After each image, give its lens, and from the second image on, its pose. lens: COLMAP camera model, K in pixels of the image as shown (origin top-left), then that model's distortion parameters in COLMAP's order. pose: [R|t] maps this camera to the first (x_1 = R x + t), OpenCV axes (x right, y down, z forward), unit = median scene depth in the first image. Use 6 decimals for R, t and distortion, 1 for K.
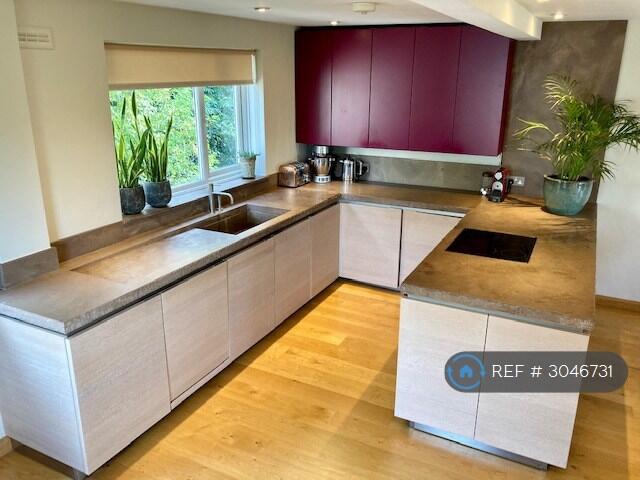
lens RADIAL K [[522.1, 0, 320.0], [0, 522.1, 240.0], [0, 0, 1]] dist [0.003308, 0.000323]
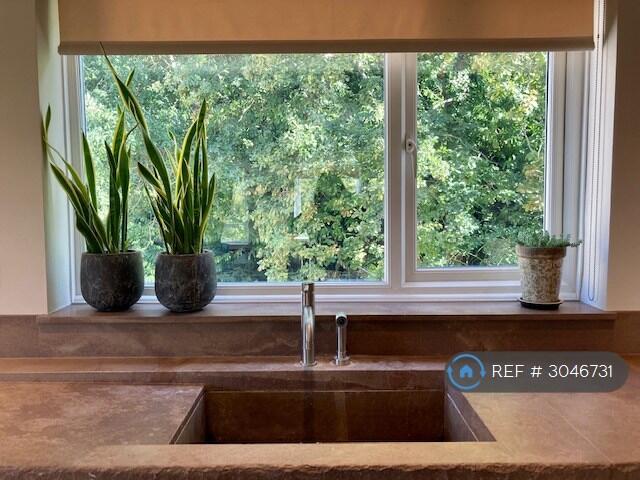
lens RADIAL K [[522.1, 0, 320.0], [0, 522.1, 240.0], [0, 0, 1]] dist [0.003308, 0.000323]
pose [[0.453616, 0.061664, -0.889062, 0.121754], [-0.262447, 0.962608, -0.067140, -0.109916], [0.851677, 0.263788, 0.452837, 0.786050]]
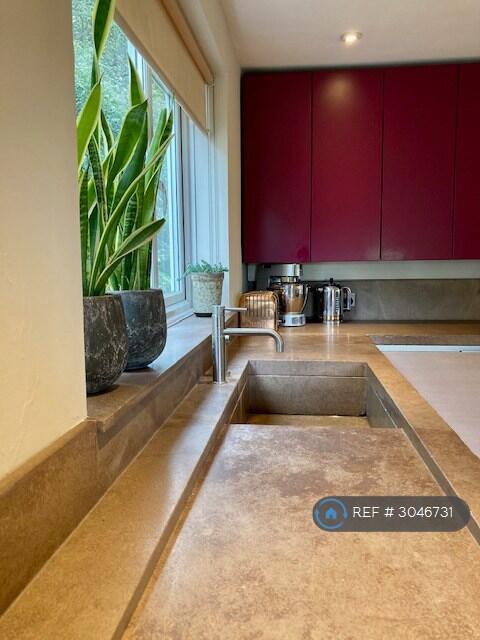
lens RADIAL K [[522.1, 0, 240.0], [0, 522.1, 320.0], [0, 0, 1]] dist [0.003308, 0.000323]
pose [[0.937994, -0.055123, 0.342240, -0.317135], [0.122620, 0.976208, -0.178836, -0.023521], [-0.324240, 0.209712, 0.922437, 0.596047]]
